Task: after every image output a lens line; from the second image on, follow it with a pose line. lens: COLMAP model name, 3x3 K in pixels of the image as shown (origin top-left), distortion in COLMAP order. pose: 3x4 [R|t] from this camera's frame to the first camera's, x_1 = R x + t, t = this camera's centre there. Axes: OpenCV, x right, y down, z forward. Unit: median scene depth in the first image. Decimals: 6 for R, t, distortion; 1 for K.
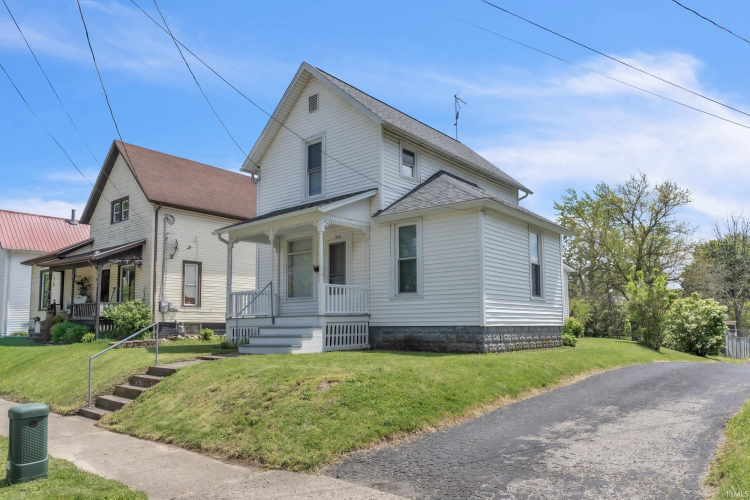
lens RADIAL K [[486.2, 0, 375.0], [0, 486.2, 250.0], [0, 0, 1]] dist [-0.000014, -0.000076]
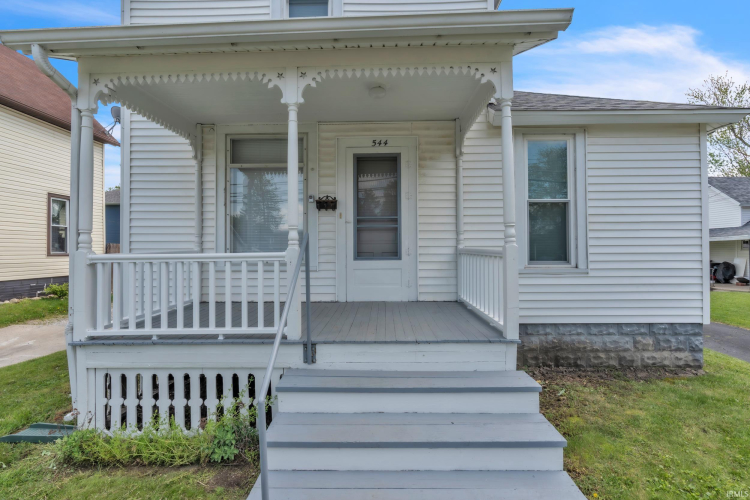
lens RADIAL K [[338.7, 0, 377.5], [0, 338.7, 244.3], [0, 0, 1]] dist [0.000428, 0.000960]
pose [[0.793508, 0.008028, 0.608507, -0.249508], [-0.088834, 0.990730, 0.102771, 0.035428], [-0.602041, -0.135605, 0.786865, 0.638751]]
